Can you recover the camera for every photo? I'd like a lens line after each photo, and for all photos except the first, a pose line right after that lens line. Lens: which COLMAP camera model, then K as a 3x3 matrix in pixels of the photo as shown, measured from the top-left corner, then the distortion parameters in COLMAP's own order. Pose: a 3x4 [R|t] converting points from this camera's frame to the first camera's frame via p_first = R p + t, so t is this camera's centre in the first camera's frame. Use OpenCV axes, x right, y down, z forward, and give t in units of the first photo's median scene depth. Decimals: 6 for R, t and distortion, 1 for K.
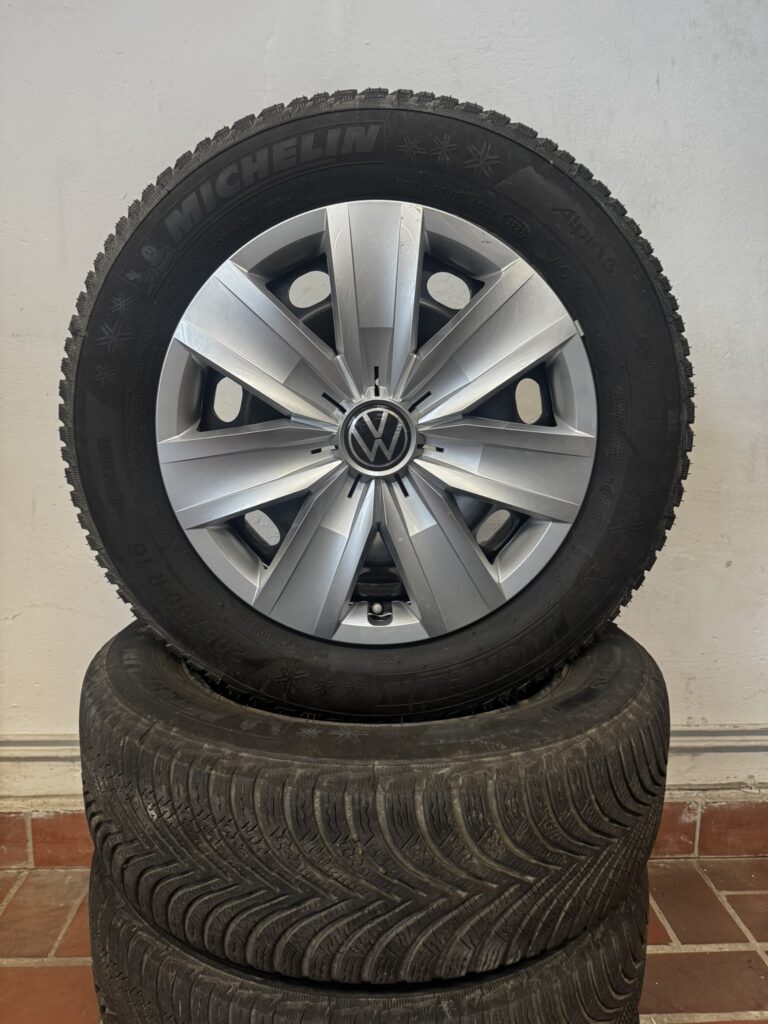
lens RADIAL K [[730.9, 0, 380.2], [0, 730.9, 517.6], [0, 0, 1]] dist [-0.002608, -0.003304]
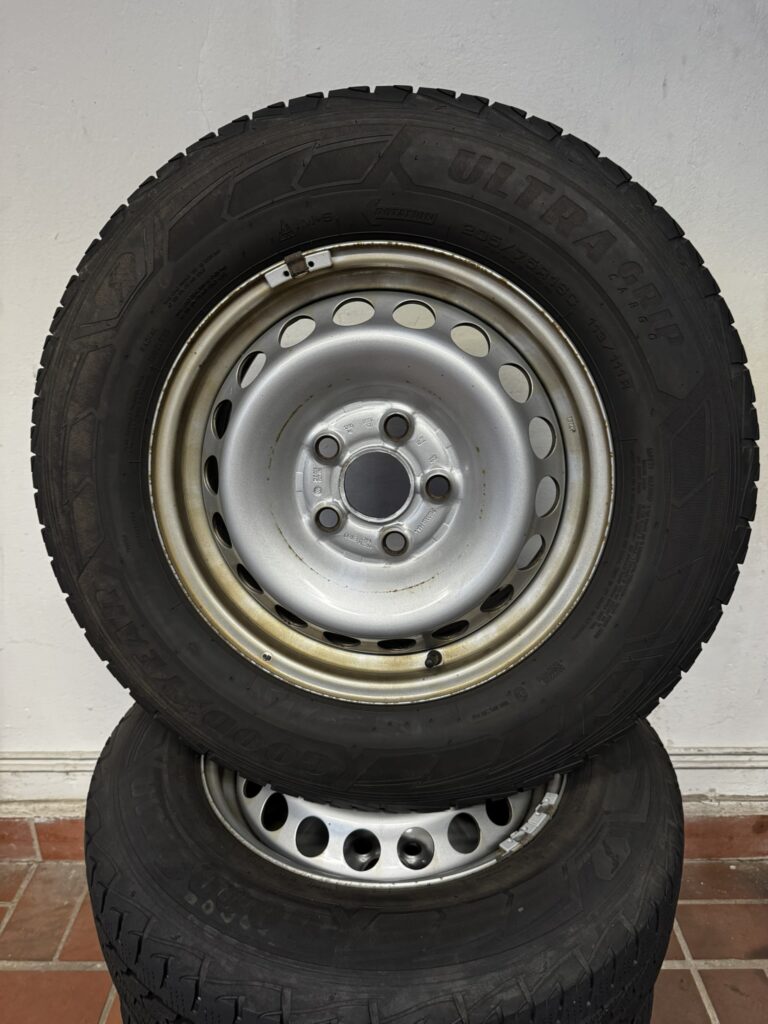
lens RADIAL K [[730.9, 0, 380.2], [0, 730.9, 517.6], [0, 0, 1]] dist [-0.002608, -0.003304]
pose [[0.999146, 0.005197, -0.040997, 0.088101], [0.003657, 0.977047, 0.212992, -0.285240], [0.041163, -0.212960, 0.976193, 0.055422]]
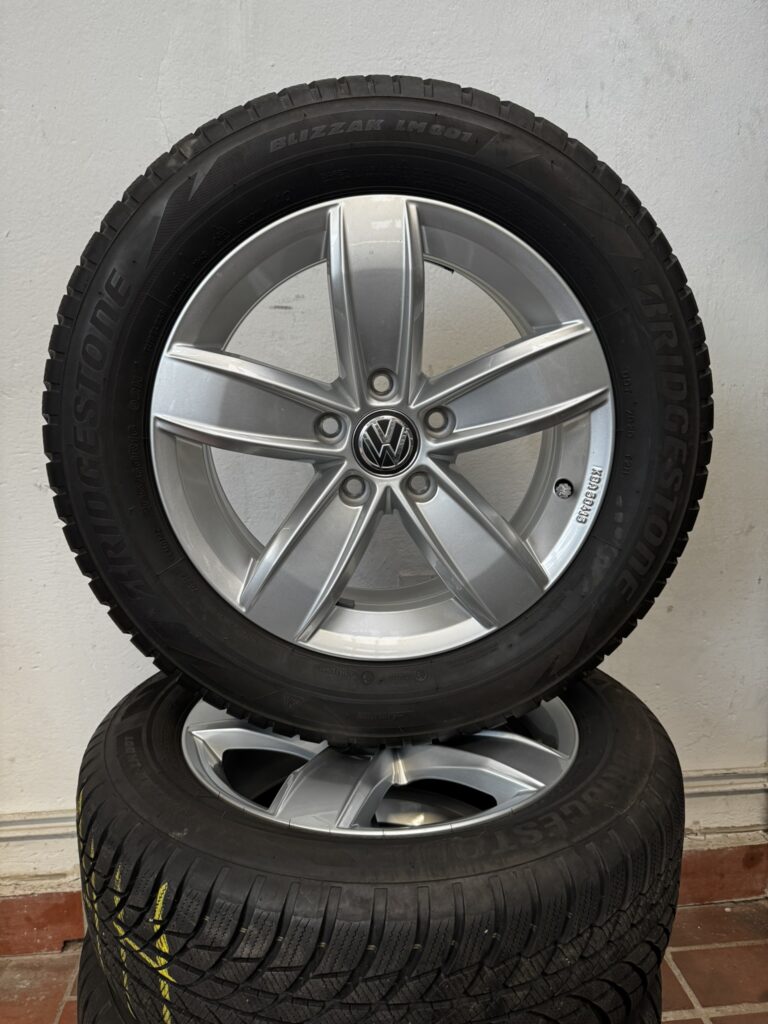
lens RADIAL K [[730.9, 0, 380.2], [0, 730.9, 517.6], [0, 0, 1]] dist [-0.002608, -0.003304]
pose [[0.998374, -0.024843, 0.051311, 0.053858], [0.023703, 0.999461, 0.022705, -0.096910], [-0.051847, -0.021452, 0.998425, 0.065775]]
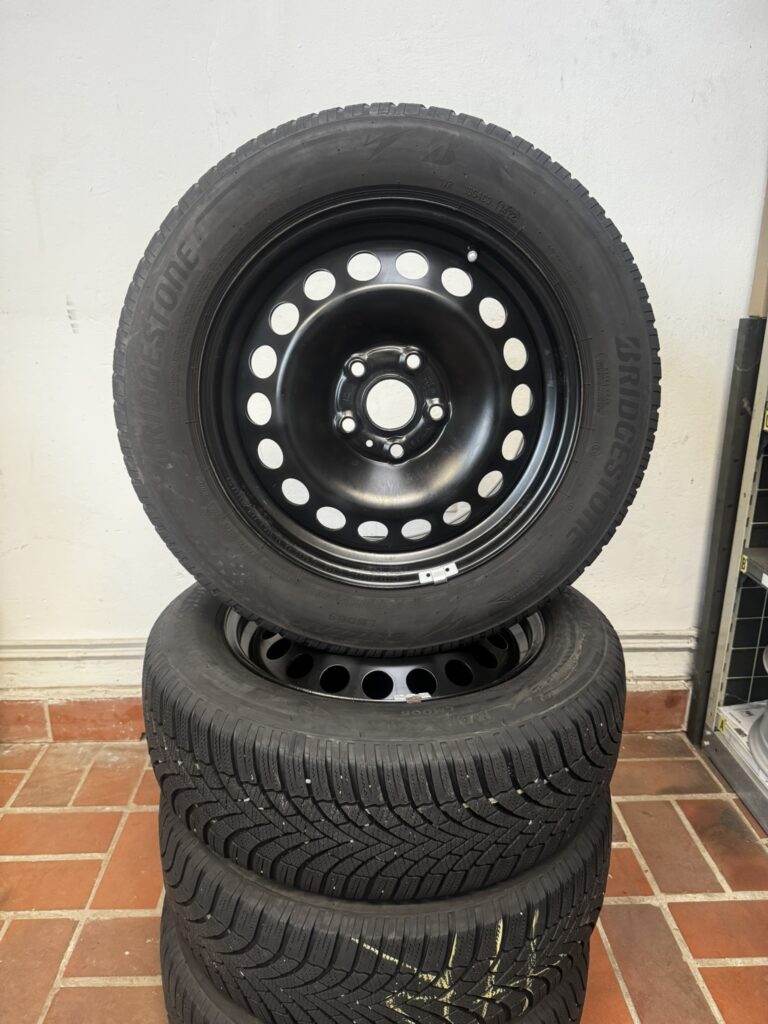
lens RADIAL K [[730.9, 0, 380.2], [0, 730.9, 517.6], [0, 0, 1]] dist [-0.002608, -0.003304]
pose [[0.999999, -0.000969, -0.001401, 0.101683], [0.001169, 0.988507, 0.151168, -0.101367], [0.001239, -0.151170, 0.988507, -0.204786]]
